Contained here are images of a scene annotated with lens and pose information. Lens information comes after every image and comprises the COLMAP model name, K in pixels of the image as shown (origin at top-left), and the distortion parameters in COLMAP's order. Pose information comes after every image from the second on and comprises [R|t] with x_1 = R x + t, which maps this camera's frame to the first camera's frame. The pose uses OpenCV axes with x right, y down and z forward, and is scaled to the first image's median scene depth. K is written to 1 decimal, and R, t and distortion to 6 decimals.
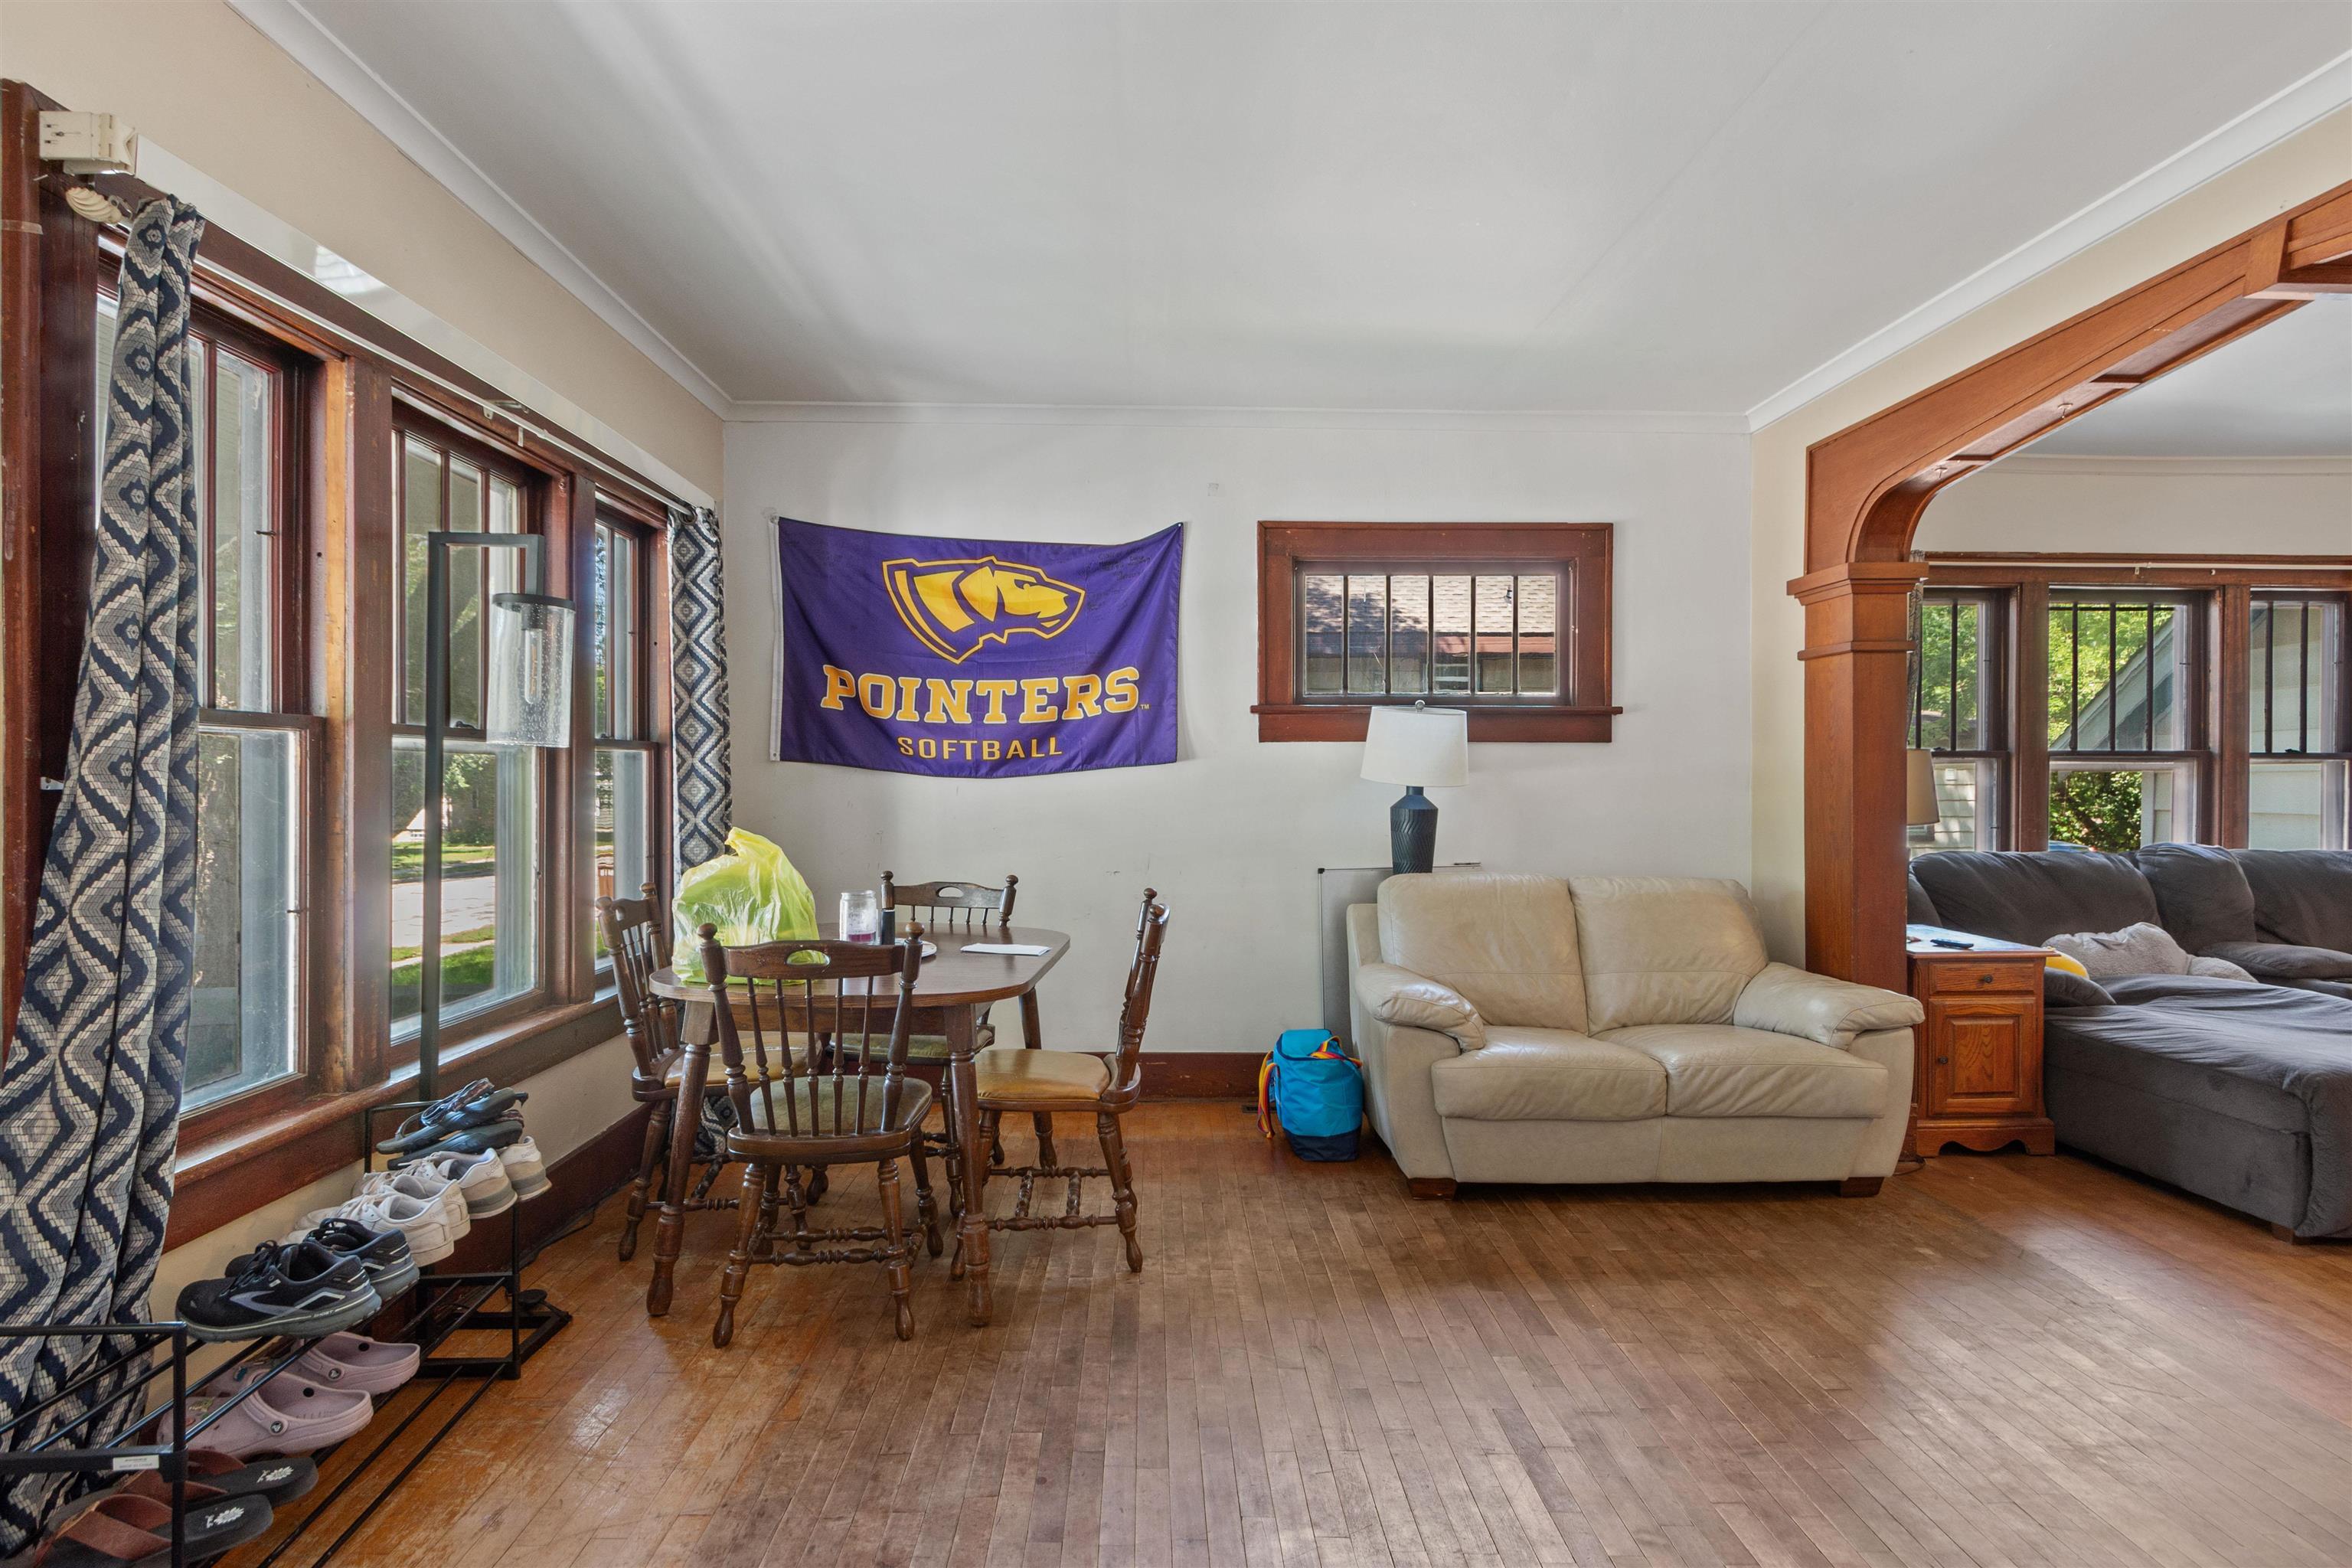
lens RADIAL K [[1158.3, 0, 1162.0], [0, 1158.3, 779.1], [0, 0, 1]] dist [-0.012786, -0.000707]
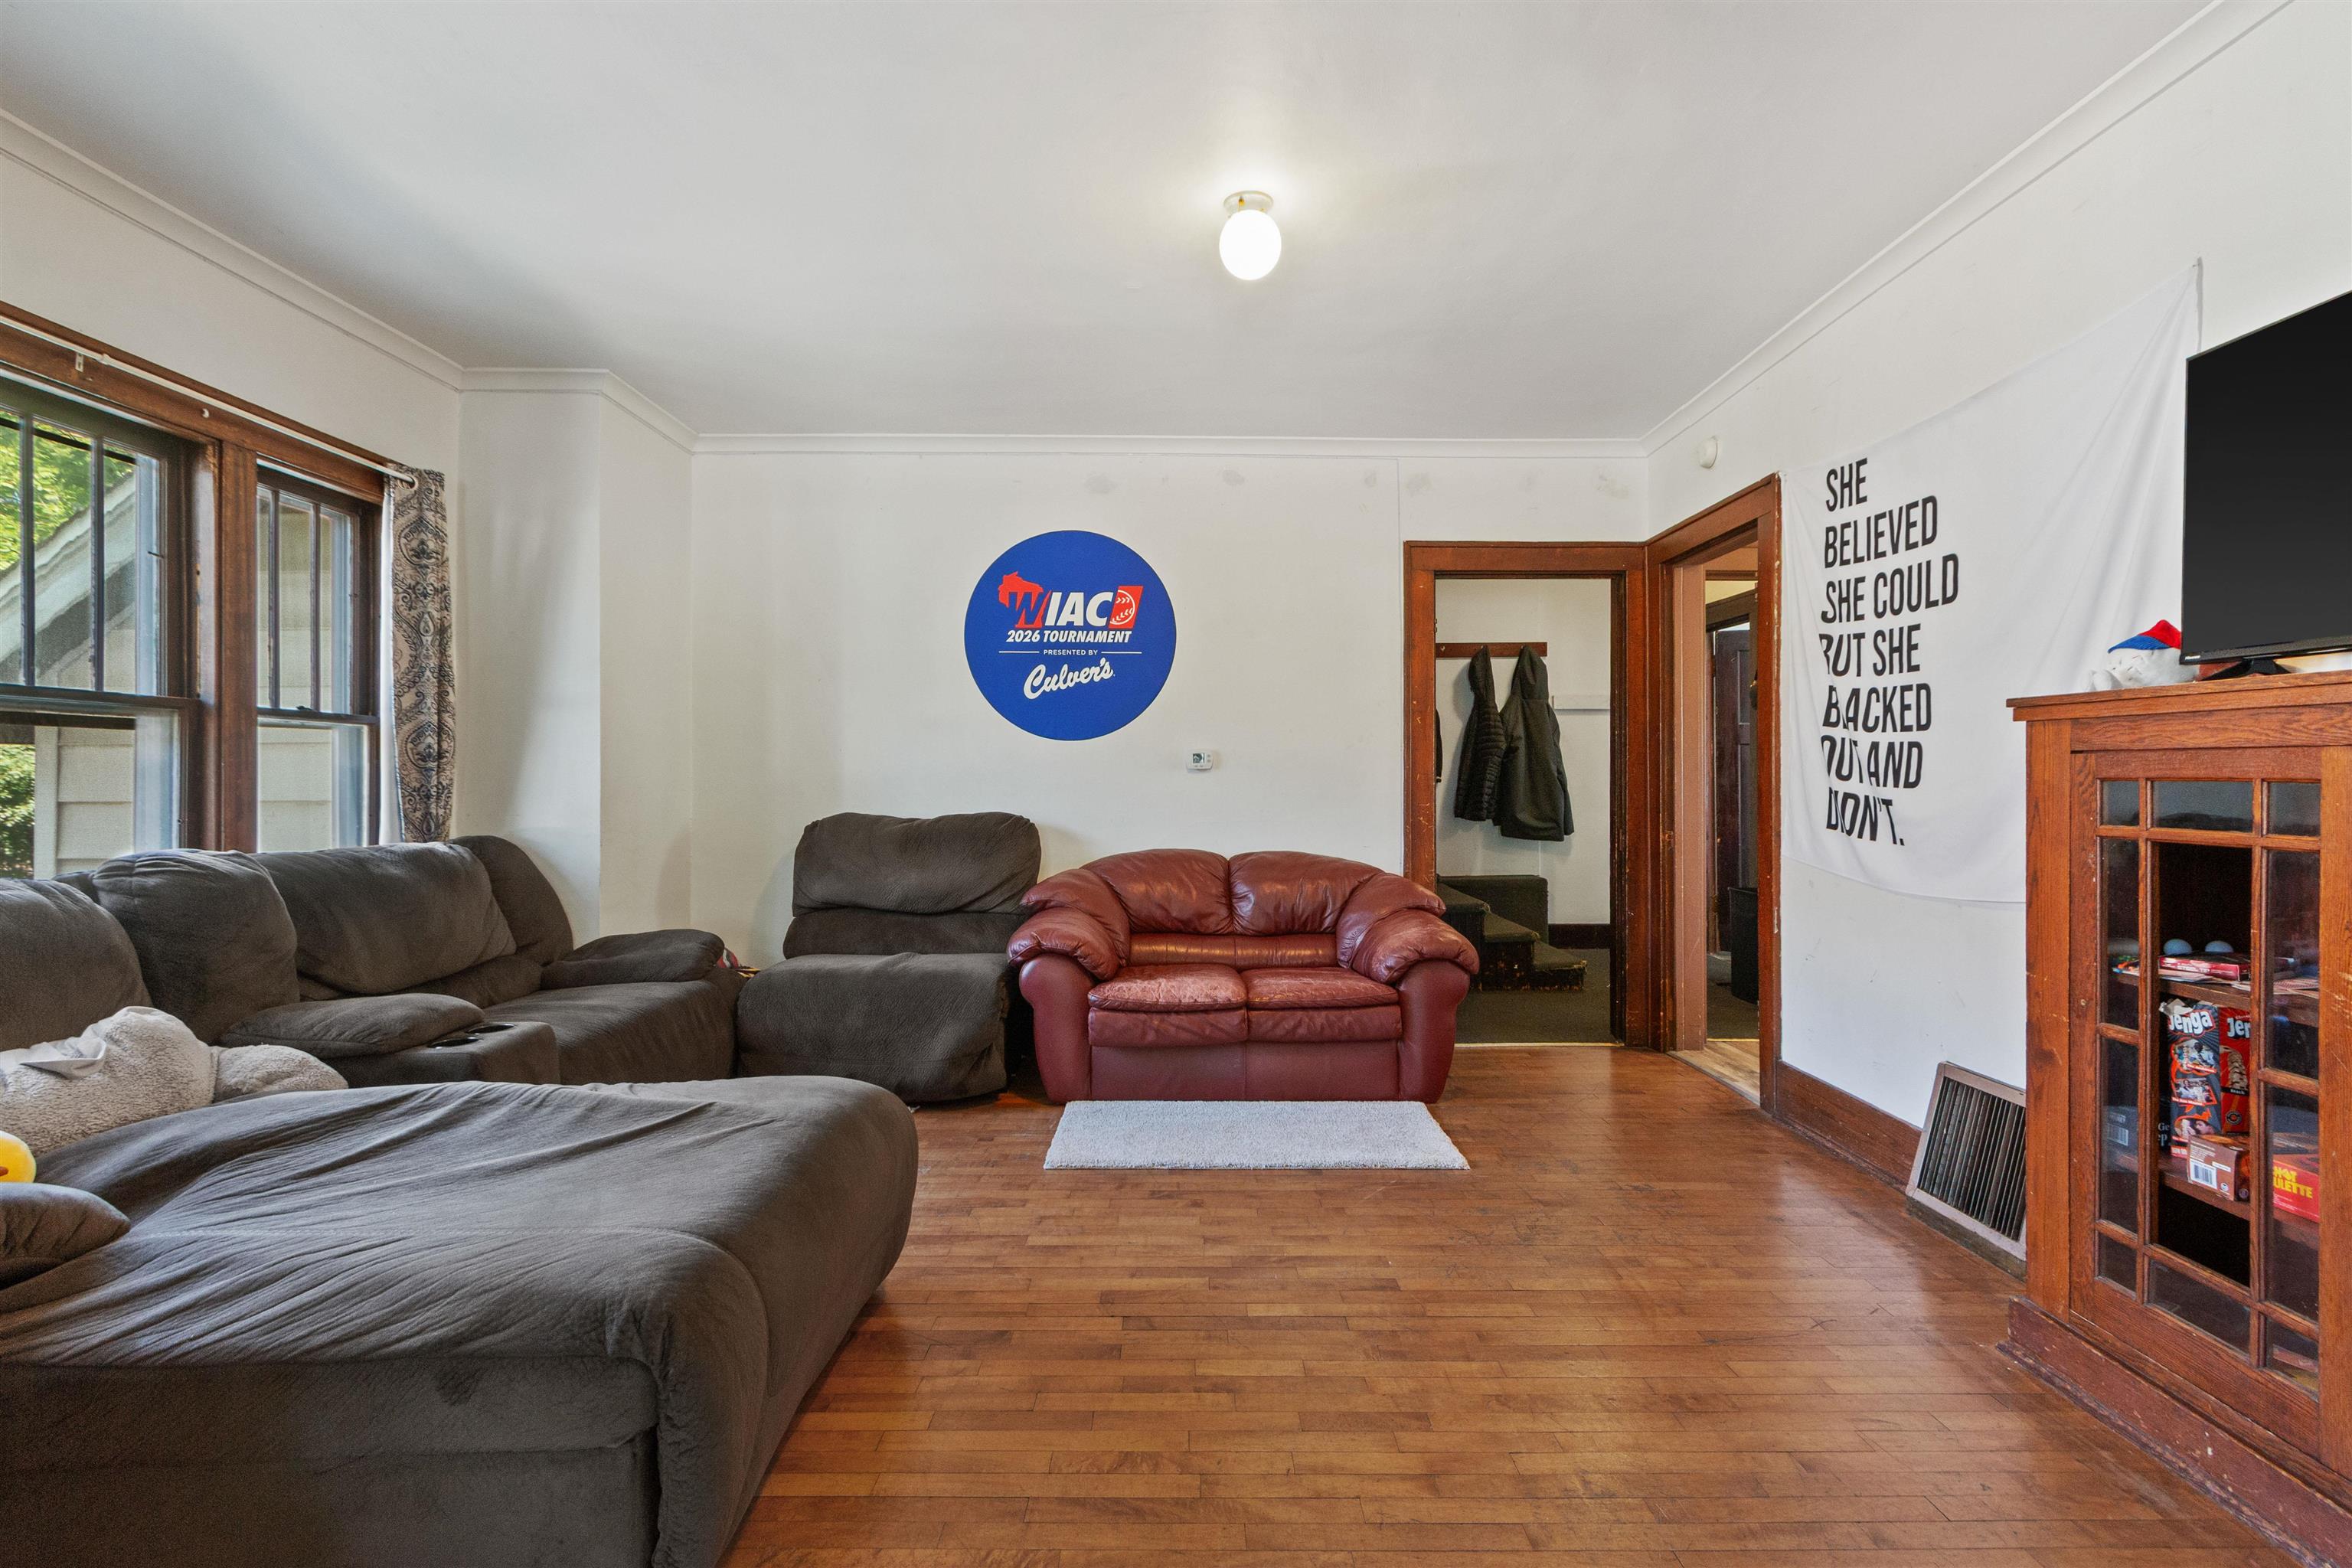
lens RADIAL K [[1094.7, 0, 1190.2], [0, 1094.7, 783.9], [0, 0, 1]] dist [-0.002241, 0.000373]
pose [[0.002142, 0.000760, 0.999997, 0.361647], [0.000958, 0.999999, -0.000762, 0.025190], [-0.999997, 0.000960, 0.002141, 0.517011]]
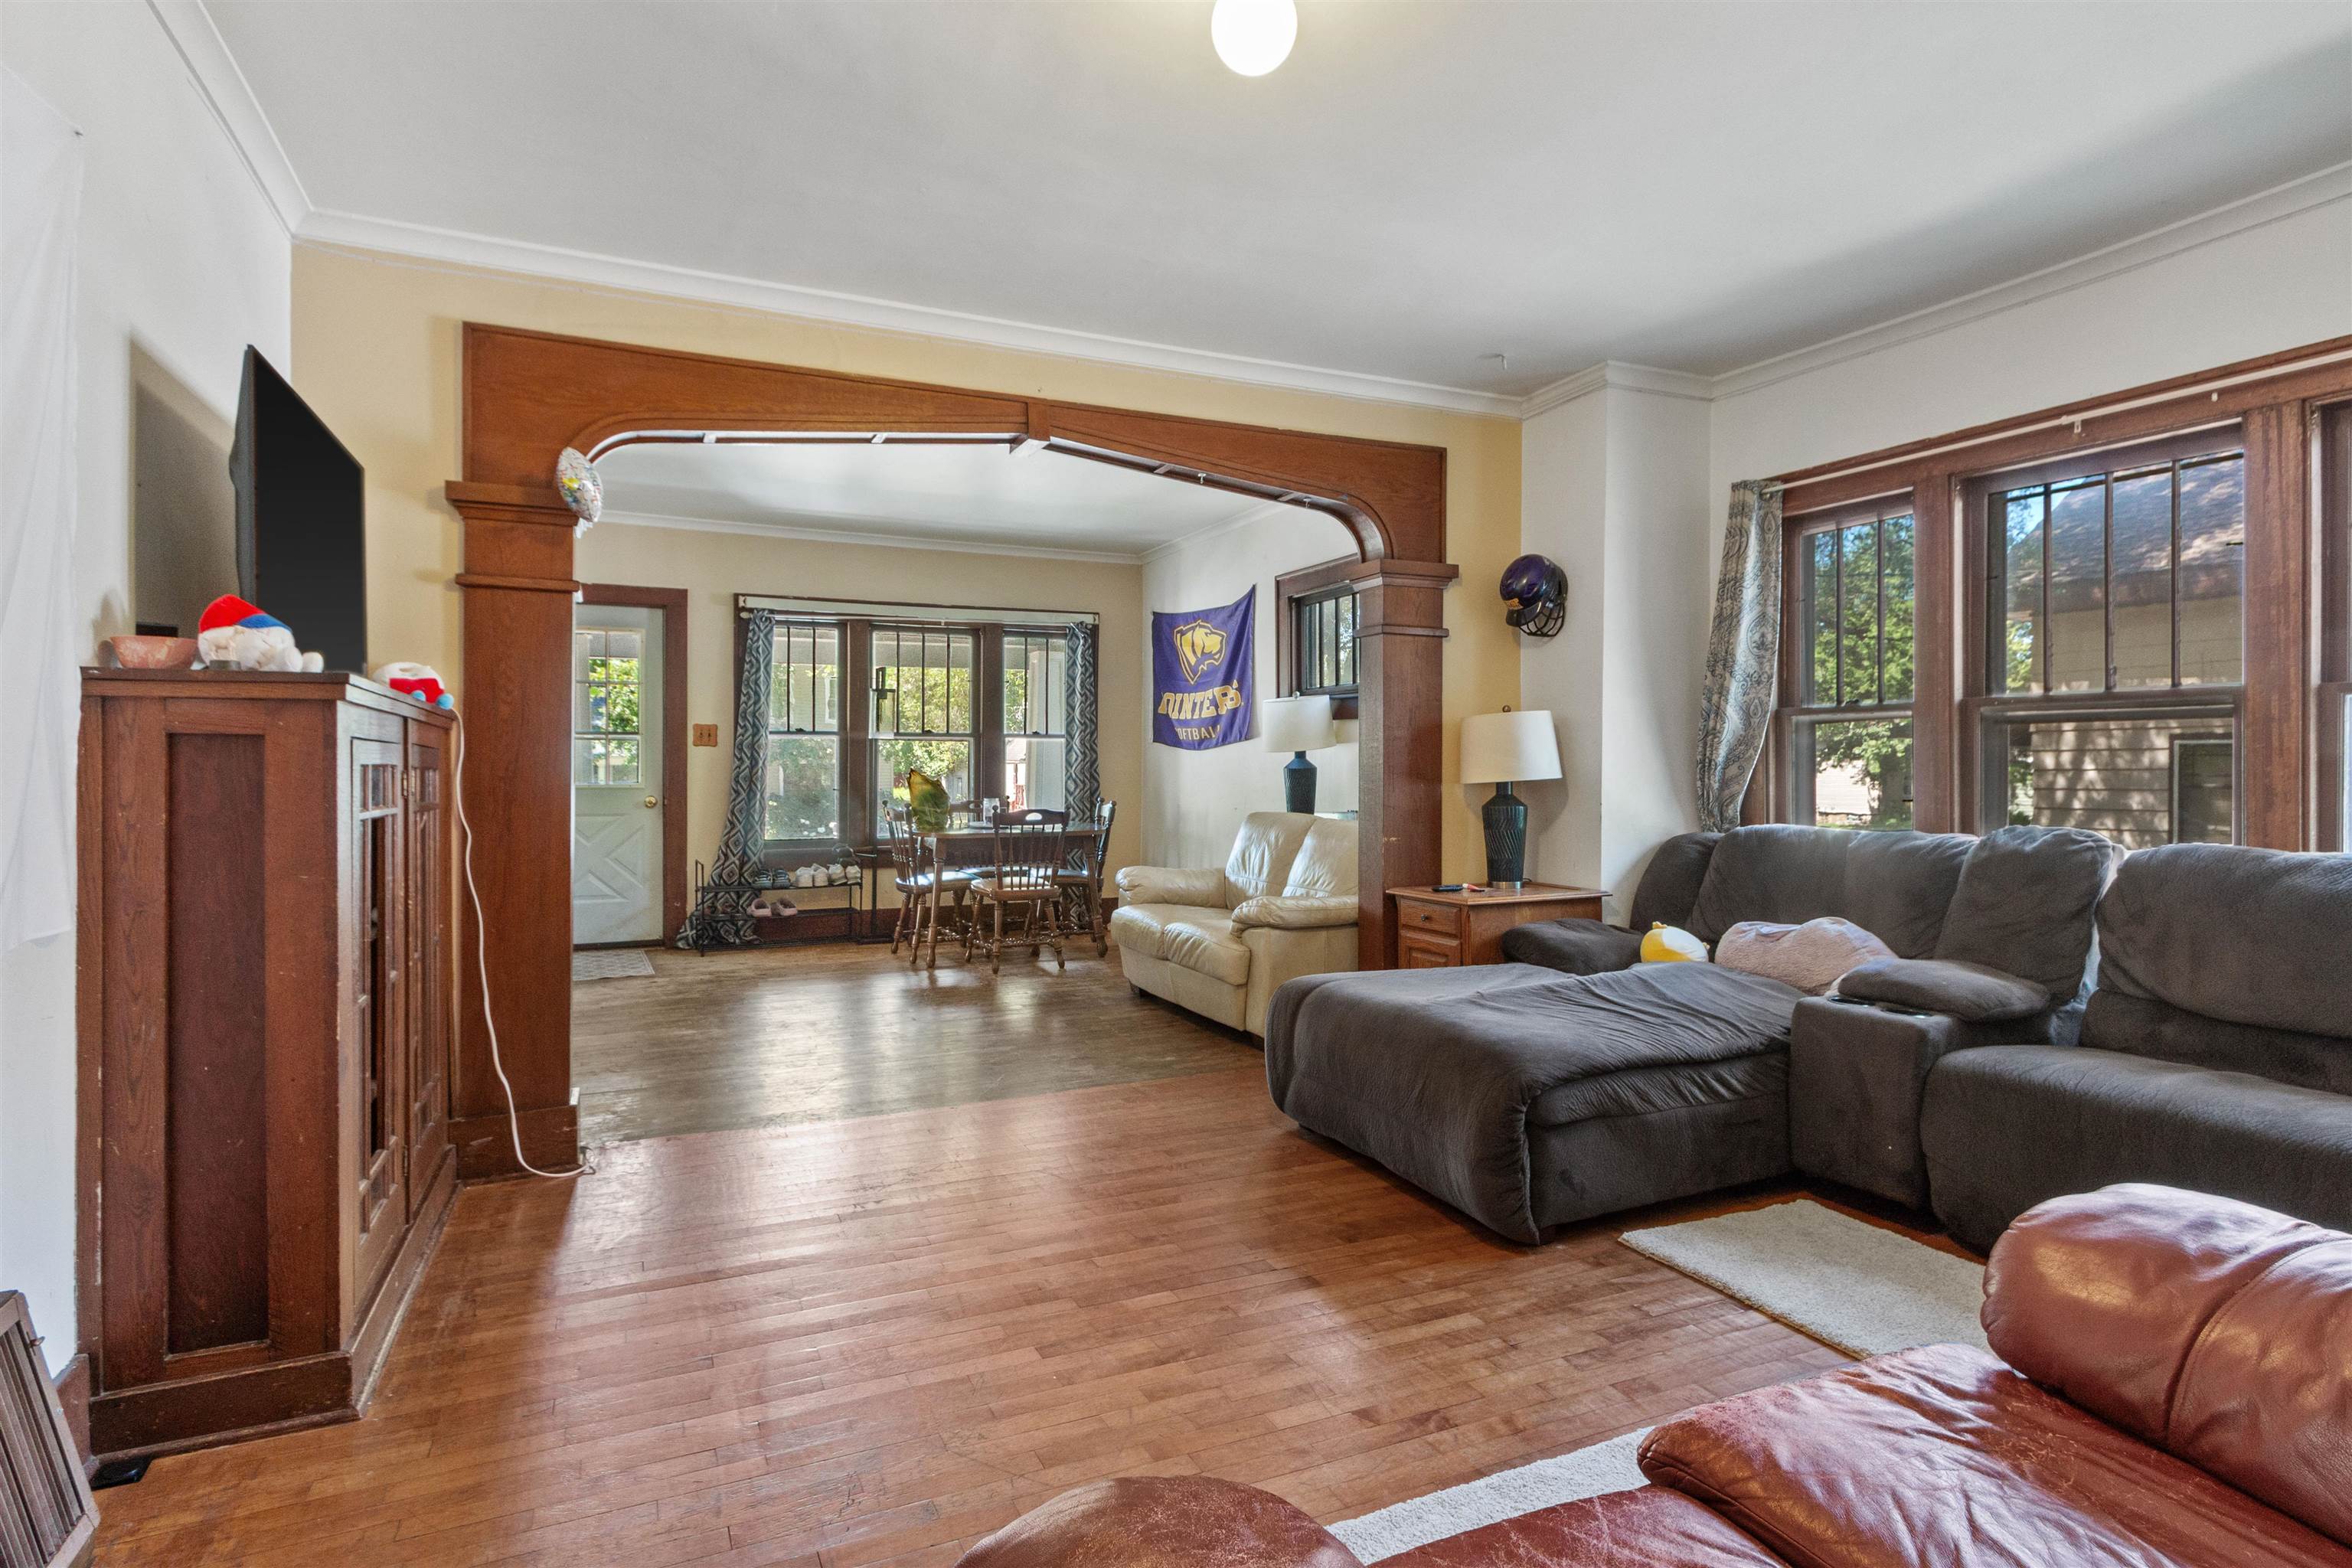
lens RADIAL K [[1158.3, 0, 1185.2], [0, 1158.3, 778.2], [0, 0, 1]] dist [-0.012786, -0.000707]
pose [[0.421659, 0.010406, -0.906695, 1.389444], [-0.001306, 0.999940, 0.010869, 0.021780], [0.906754, -0.003399, 0.421647, 0.262023]]
